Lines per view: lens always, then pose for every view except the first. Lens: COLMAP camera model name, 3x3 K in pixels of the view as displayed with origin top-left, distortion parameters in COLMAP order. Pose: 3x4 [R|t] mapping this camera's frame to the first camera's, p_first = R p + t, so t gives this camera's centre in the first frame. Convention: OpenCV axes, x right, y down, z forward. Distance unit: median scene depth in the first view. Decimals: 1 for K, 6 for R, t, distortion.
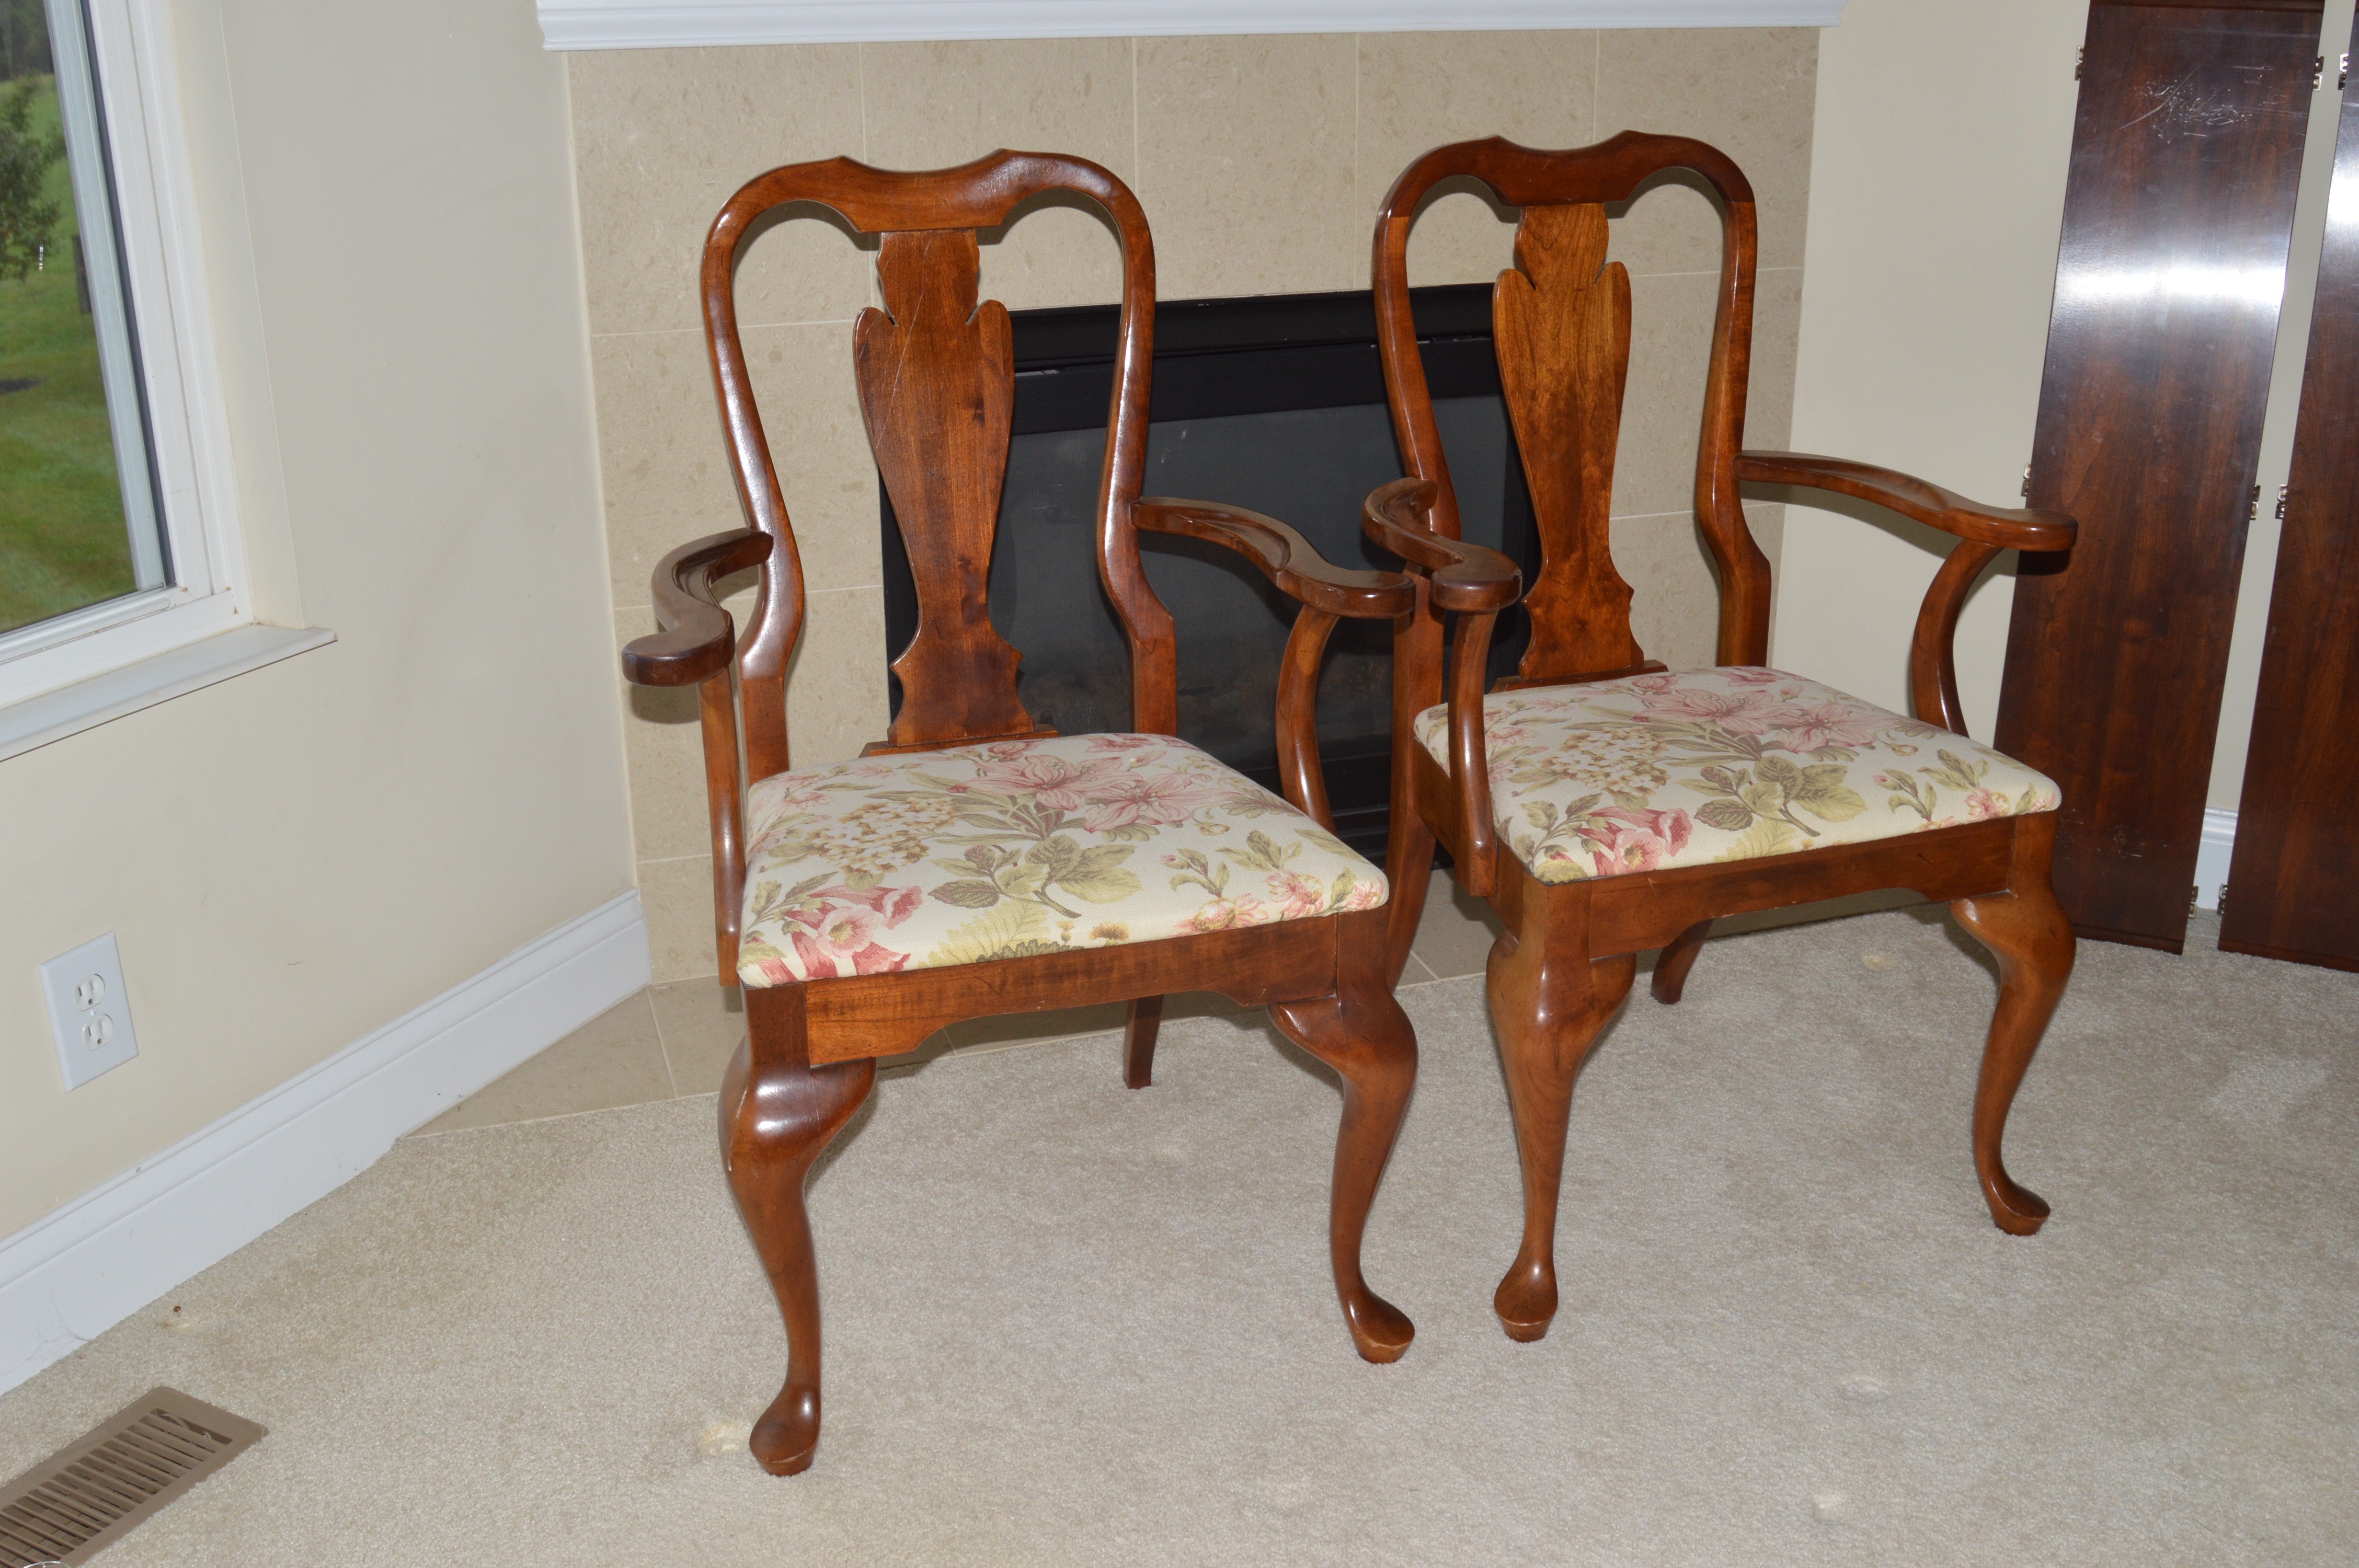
lens RADIAL K [[2365.5, 0, 1186.6], [0, 2365.5, 795.1], [0, 0, 1]] dist [-0.069133, 0.000000]
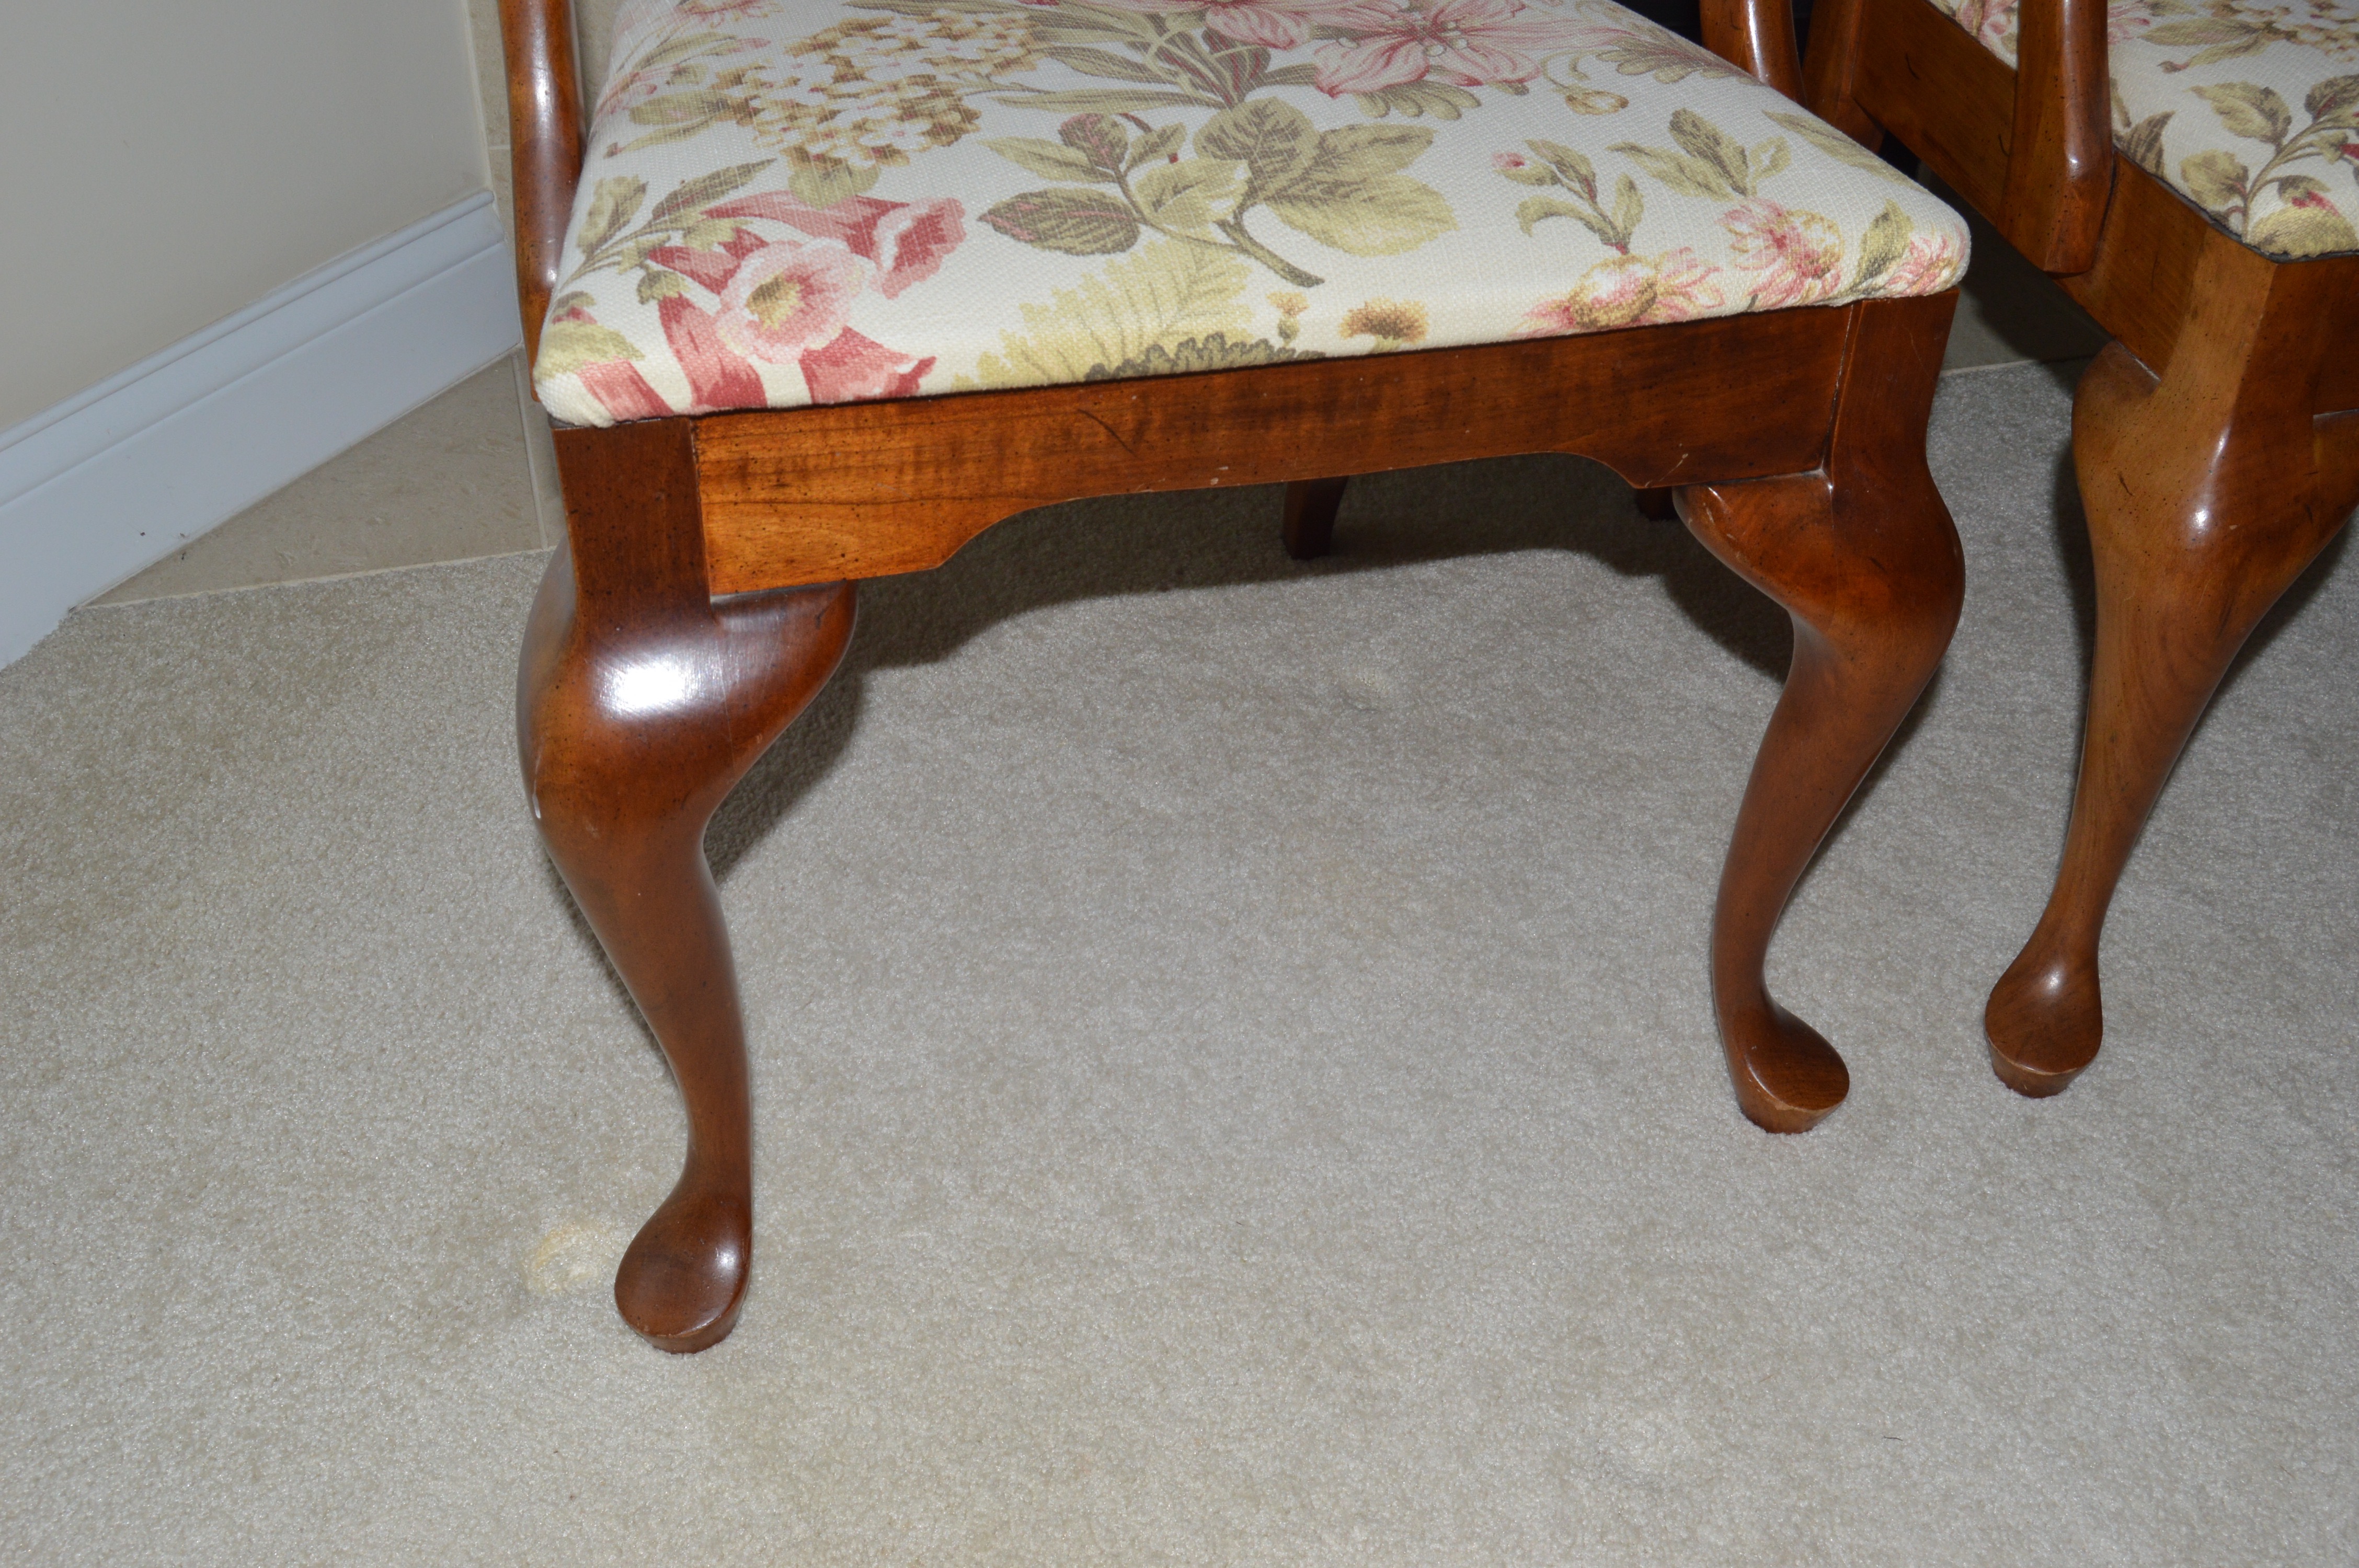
lens RADIAL K [[2365.5, 0, 1193.5], [0, 2365.5, 777.1], [0, 0, 1]] dist [-0.069133, 0.000000]
pose [[0.999120, 0.041952, -0.000300, -0.058858], [-0.040327, 0.962358, 0.268777, 0.020483], [0.011564, -0.268528, 0.963202, 0.499967]]
